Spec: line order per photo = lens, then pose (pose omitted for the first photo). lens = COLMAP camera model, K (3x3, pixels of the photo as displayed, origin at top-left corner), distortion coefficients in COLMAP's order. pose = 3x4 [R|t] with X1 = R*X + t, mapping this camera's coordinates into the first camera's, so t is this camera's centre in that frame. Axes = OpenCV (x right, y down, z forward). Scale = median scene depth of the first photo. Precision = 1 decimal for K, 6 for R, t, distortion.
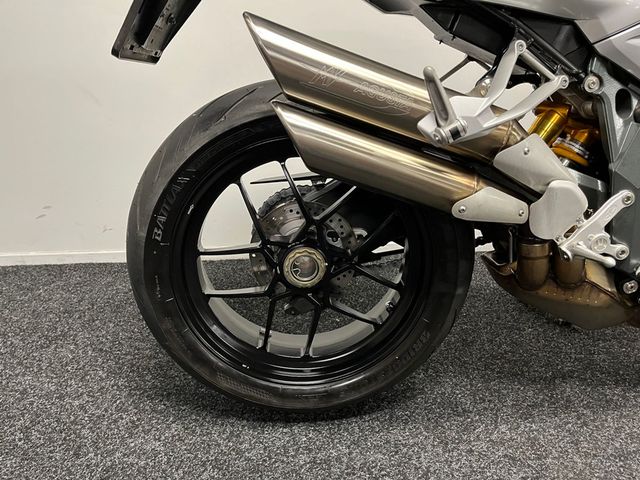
lens RADIAL K [[483.0, 0, 324.0], [0, 483.0, 235.3], [0, 0, 1]] dist [0.073080, -0.103133]
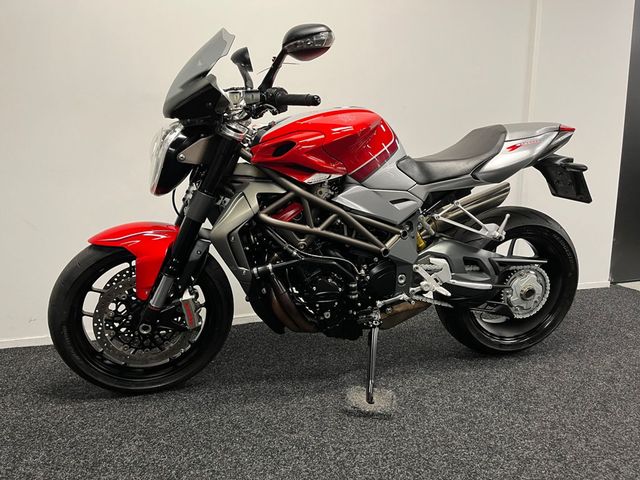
lens RADIAL K [[483.0, 0, 322.8], [0, 483.0, 236.2], [0, 0, 1]] dist [0.073080, -0.103133]
pose [[0.966198, -0.032661, 0.255724, -0.020502], [0.089108, 0.973113, -0.212391, 0.213171], [-0.241912, 0.227999, 0.943130, -0.913623]]
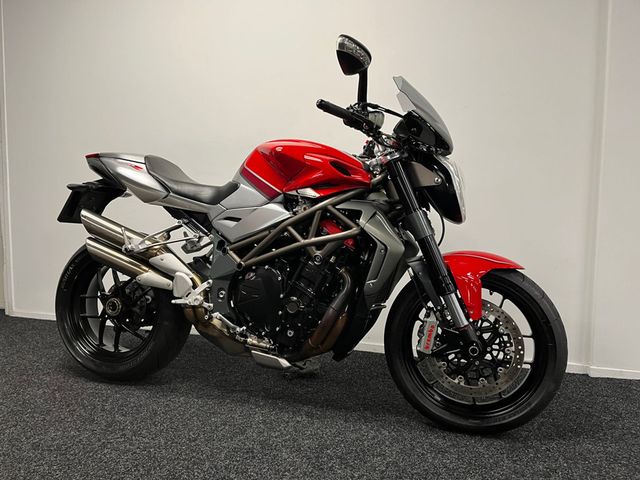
lens RADIAL K [[483.0, 0, 321.0], [0, 483.0, 243.4], [0, 0, 1]] dist [0.073080, -0.103133]
pose [[0.933955, 0.042922, -0.354804, 1.702075], [-0.148787, 0.949336, -0.276810, 0.275307], [0.324947, 0.311319, 0.893023, -0.870272]]
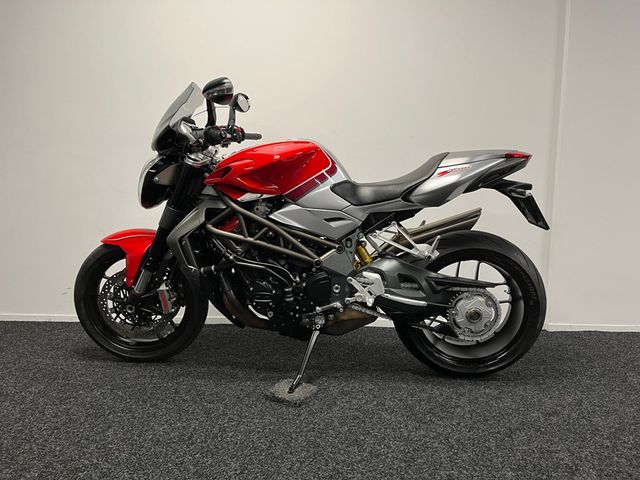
lens RADIAL K [[483.0, 0, 323.4], [0, 483.0, 235.4], [0, 0, 1]] dist [0.073080, -0.103133]
pose [[0.996850, 0.025238, -0.075185, 0.896307], [-0.045464, 0.958633, -0.280991, 0.384956], [0.064983, 0.283524, 0.956761, -1.288542]]
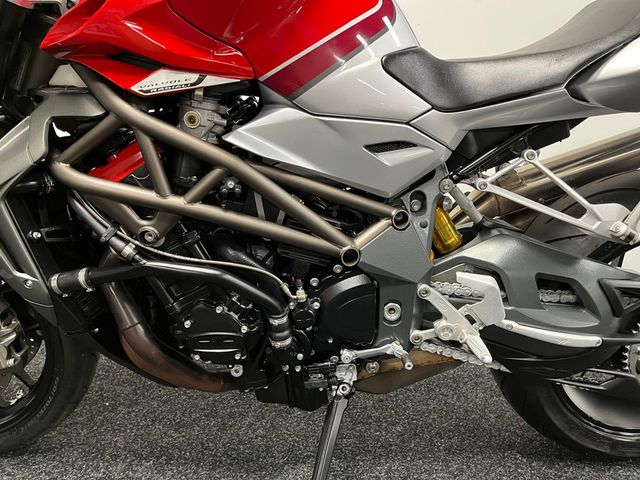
lens RADIAL K [[483.0, 0, 321.2], [0, 483.0, 240.2], [0, 0, 1]] dist [0.073080, -0.103133]
pose [[0.999747, 0.006789, 0.021445, 0.634329], [-0.003375, 0.987846, -0.155398, 0.000001], [-0.022240, 0.155287, 0.987619, -0.040023]]
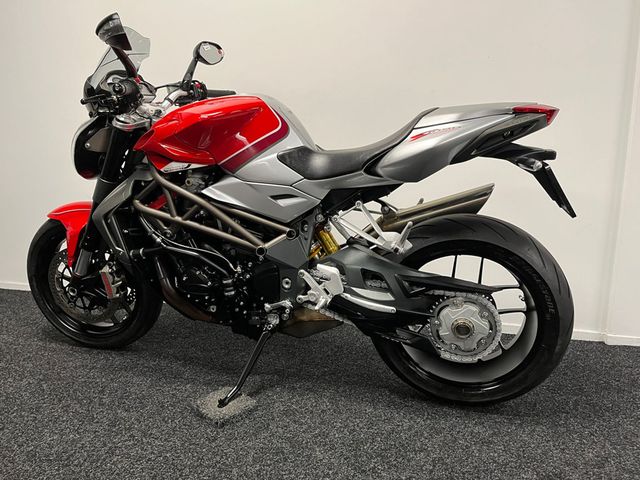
lens RADIAL K [[483.0, 0, 321.5], [0, 483.0, 235.8], [0, 0, 1]] dist [0.073080, -0.103133]
pose [[0.958726, 0.065335, -0.276723, 1.403901], [-0.123370, 0.972443, -0.197827, 0.156872], [0.256173, 0.223801, 0.940366, -0.765413]]
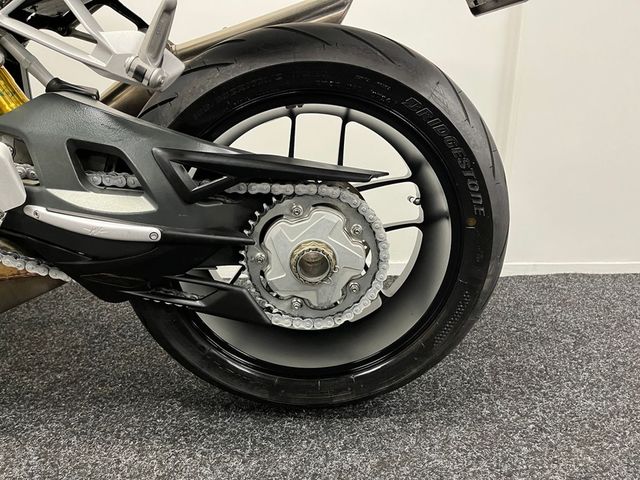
lens RADIAL K [[483.0, 0, 316.5], [0, 483.0, 237.7], [0, 0, 1]] dist [0.073080, -0.103133]
pose [[0.999580, 0.014867, 0.024886, 1.412602], [-0.011177, 0.989756, -0.142331, 0.147403], [-0.026747, 0.141993, 0.989506, 0.220093]]
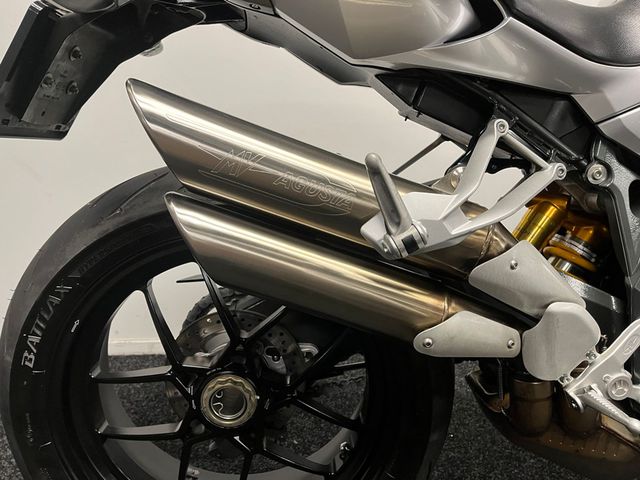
lens RADIAL K [[483.0, 0, 318.4], [0, 483.0, 239.8], [0, 0, 1]] dist [0.073080, -0.103133]
pose [[0.999854, 0.014137, -0.009574, 0.101858], [-0.015205, 0.992332, -0.122661, -0.091232], [0.007767, 0.122788, 0.992402, 0.212210]]
